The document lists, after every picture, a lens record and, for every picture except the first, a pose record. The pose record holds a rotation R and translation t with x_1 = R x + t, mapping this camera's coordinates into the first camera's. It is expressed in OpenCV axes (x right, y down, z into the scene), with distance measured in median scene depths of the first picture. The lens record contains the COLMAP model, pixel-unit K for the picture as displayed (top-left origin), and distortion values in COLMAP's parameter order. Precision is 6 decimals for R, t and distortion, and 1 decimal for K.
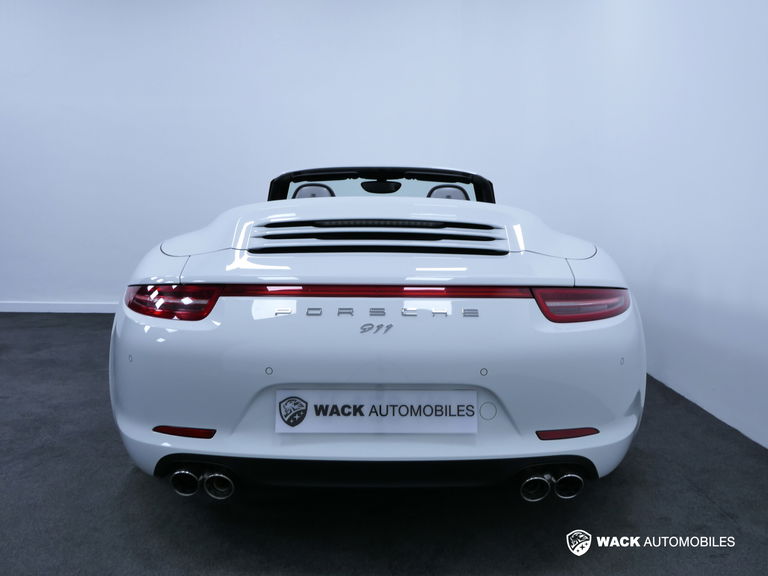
lens RADIAL K [[667.0, 0, 384.0], [0, 667.0, 288.0], [0, 0, 1]] dist [0.005946, 0.001422]
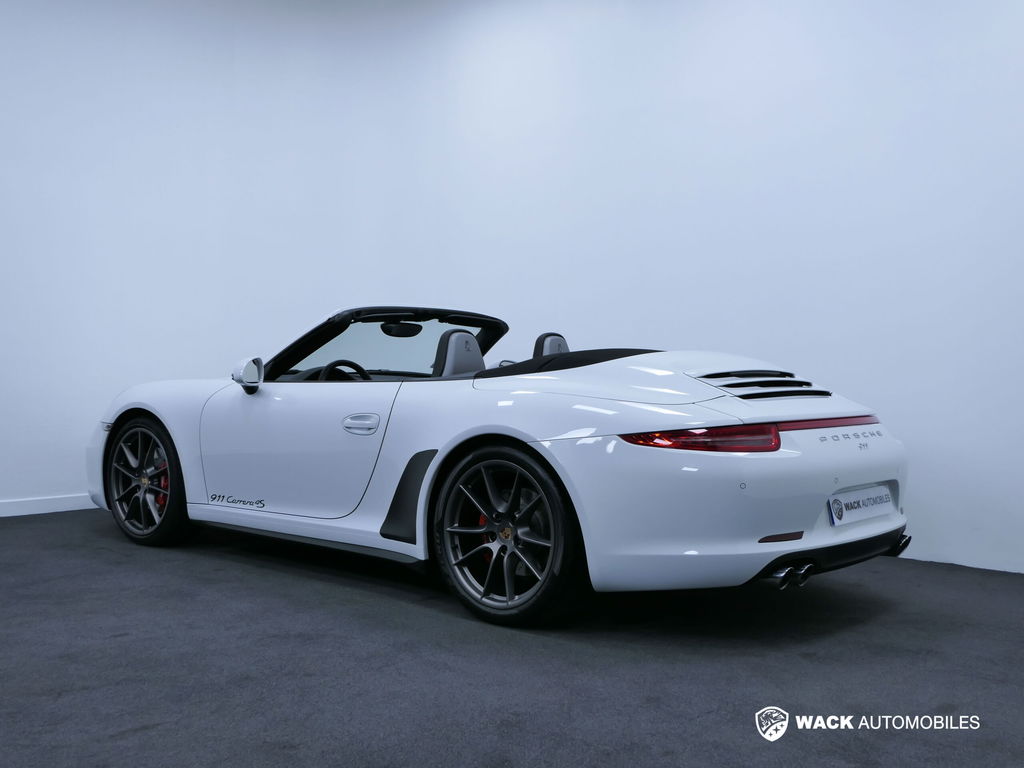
lens RADIAL K [[1179.3, 0, 512.0], [0, 1179.3, 384.0], [0, 0, 1]] dist [0.001272, -0.012053]
pose [[0.679596, -0.025194, 0.733154, -2.037561], [0.084293, 0.995472, -0.043926, -0.020892], [-0.728728, 0.091652, 0.678642, -0.166004]]
